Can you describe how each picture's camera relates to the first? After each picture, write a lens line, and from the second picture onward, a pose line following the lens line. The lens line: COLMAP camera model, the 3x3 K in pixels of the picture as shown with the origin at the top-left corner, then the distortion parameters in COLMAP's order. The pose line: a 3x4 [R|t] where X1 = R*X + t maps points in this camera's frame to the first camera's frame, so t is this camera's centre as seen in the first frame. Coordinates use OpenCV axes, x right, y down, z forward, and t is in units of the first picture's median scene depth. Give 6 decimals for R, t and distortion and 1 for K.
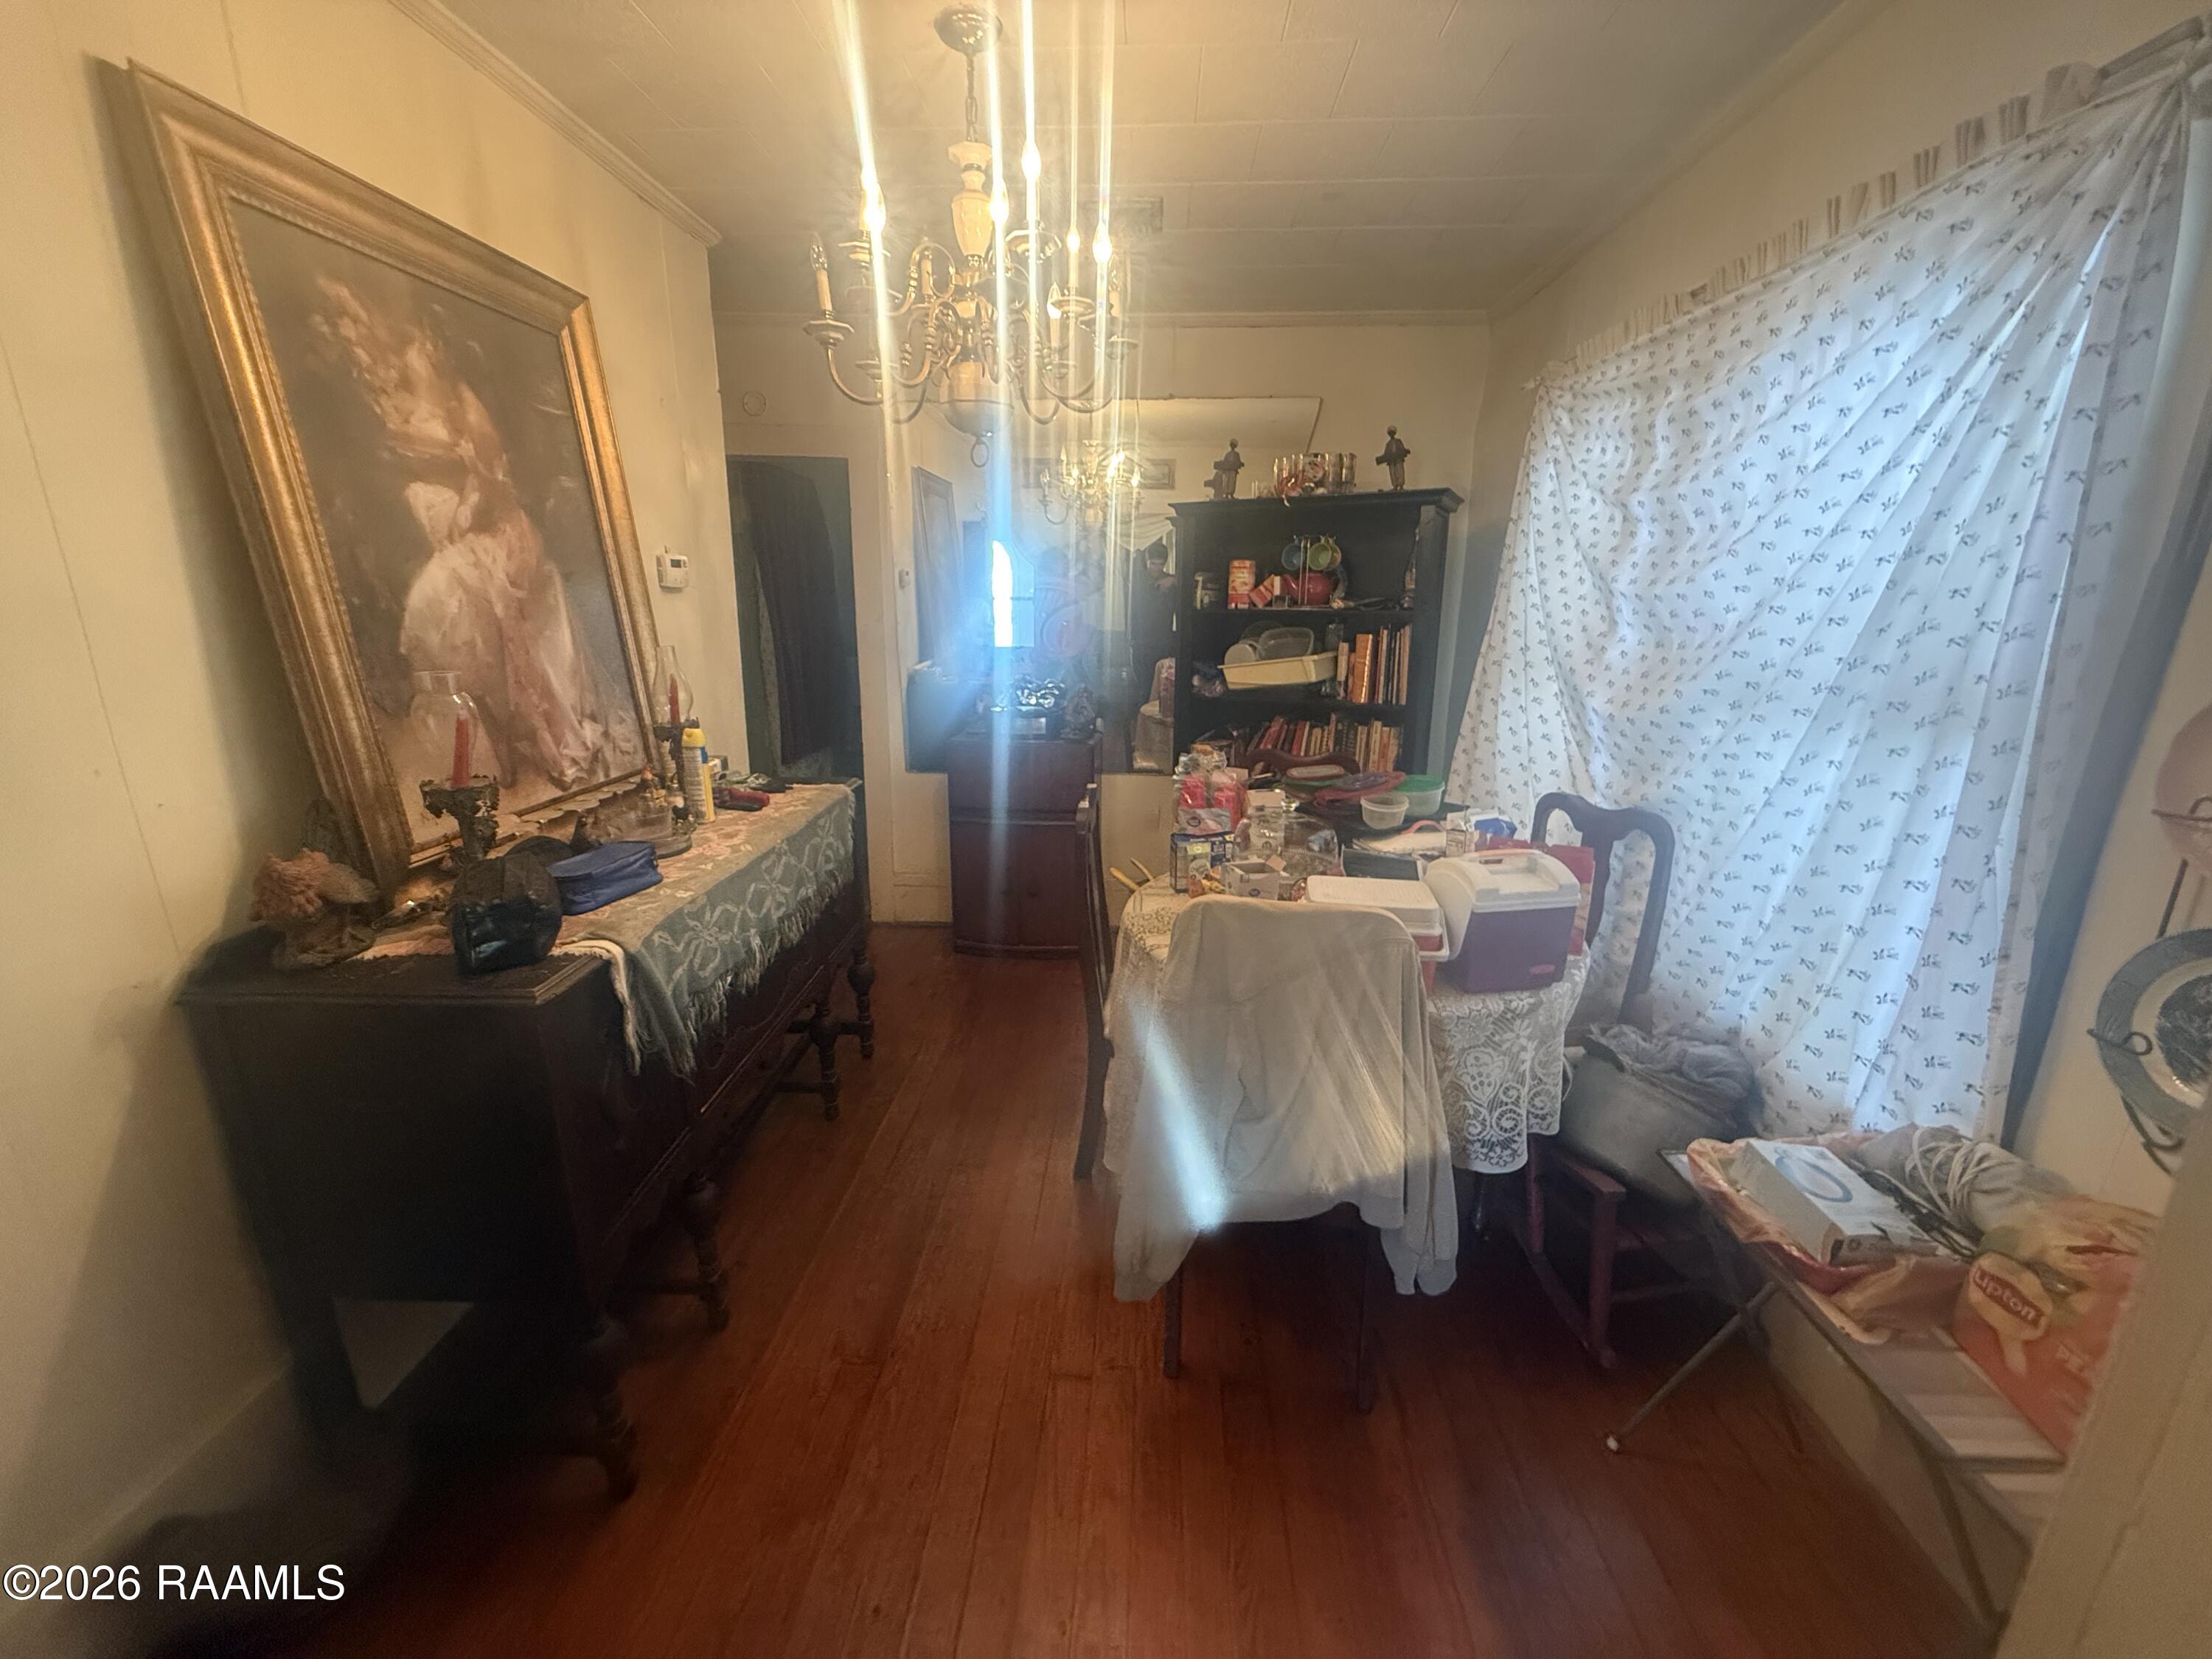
lens RADIAL K [[881.0, 0, 1100.6], [0, 881.0, 828.3], [0, 0, 1]] dist [0.001578, 0.000190]
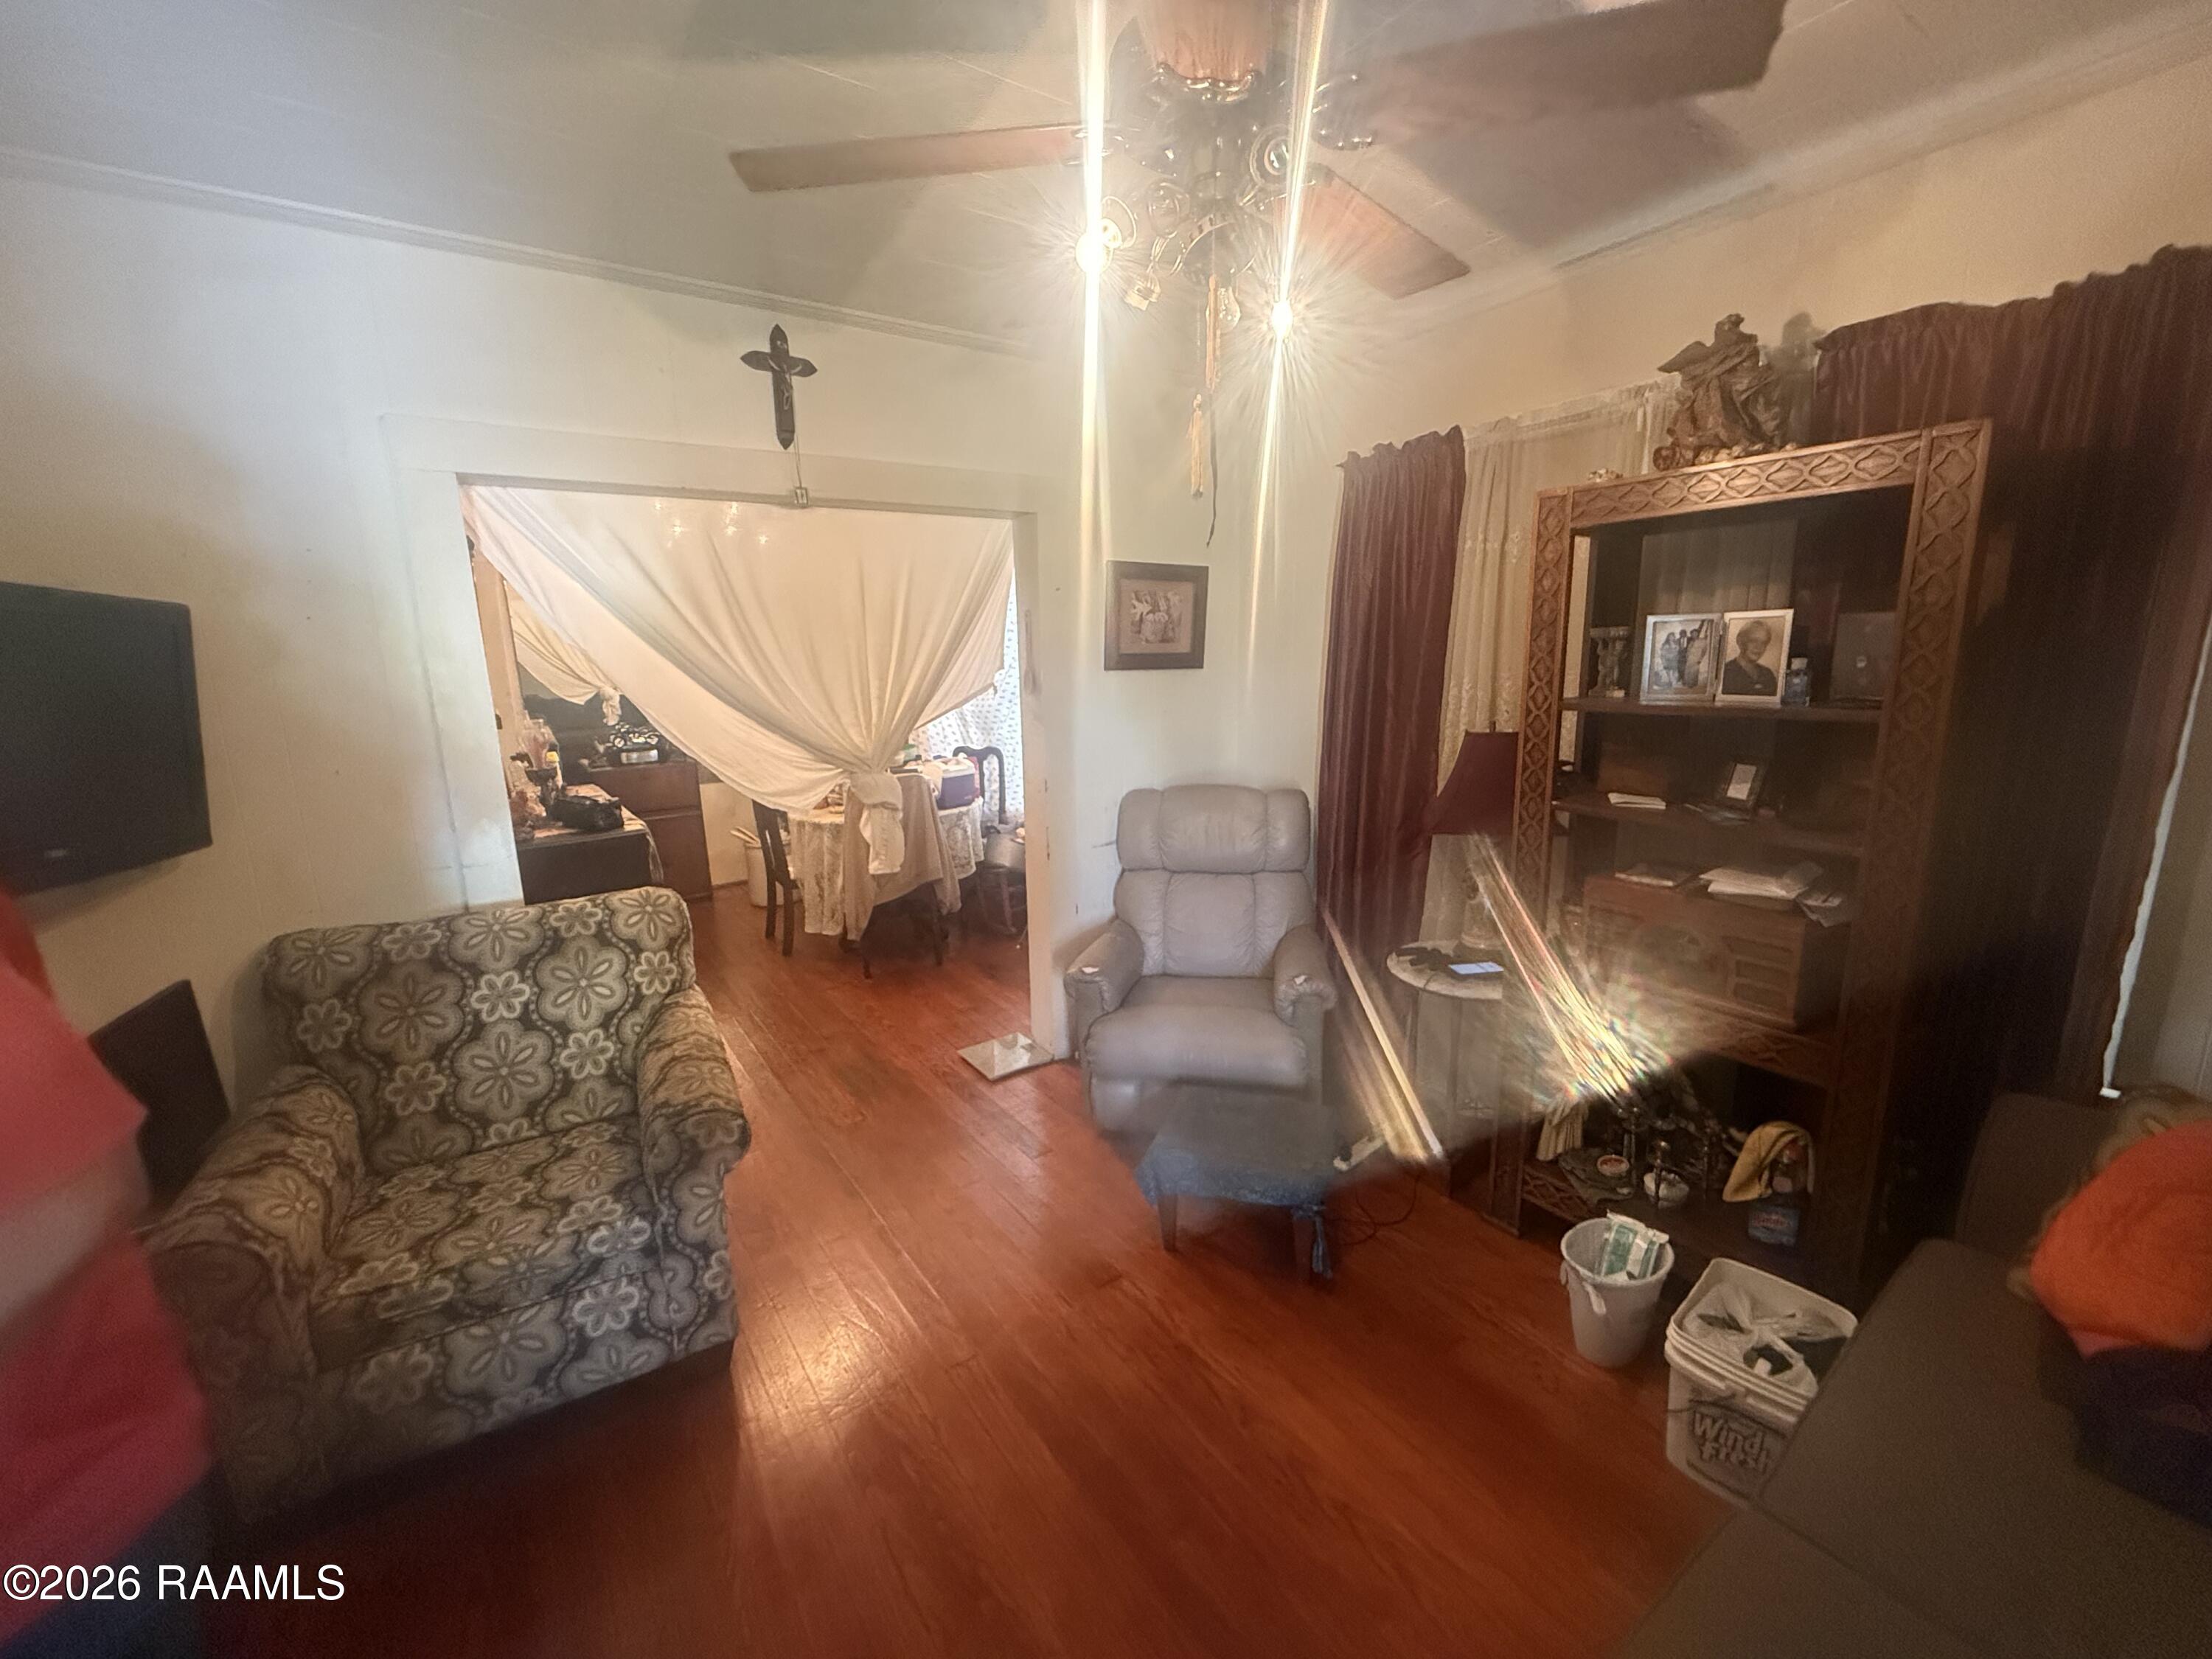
lens RADIAL K [[881.0, 0, 1104.7], [0, 881.0, 833.4], [0, 0, 1]] dist [0.001578, 0.000190]
pose [[0.779983, -0.142505, 0.609360, -0.729560], [0.180254, 0.983620, -0.000697, 0.292461], [-0.599279, 0.110383, 0.792893, -1.212223]]
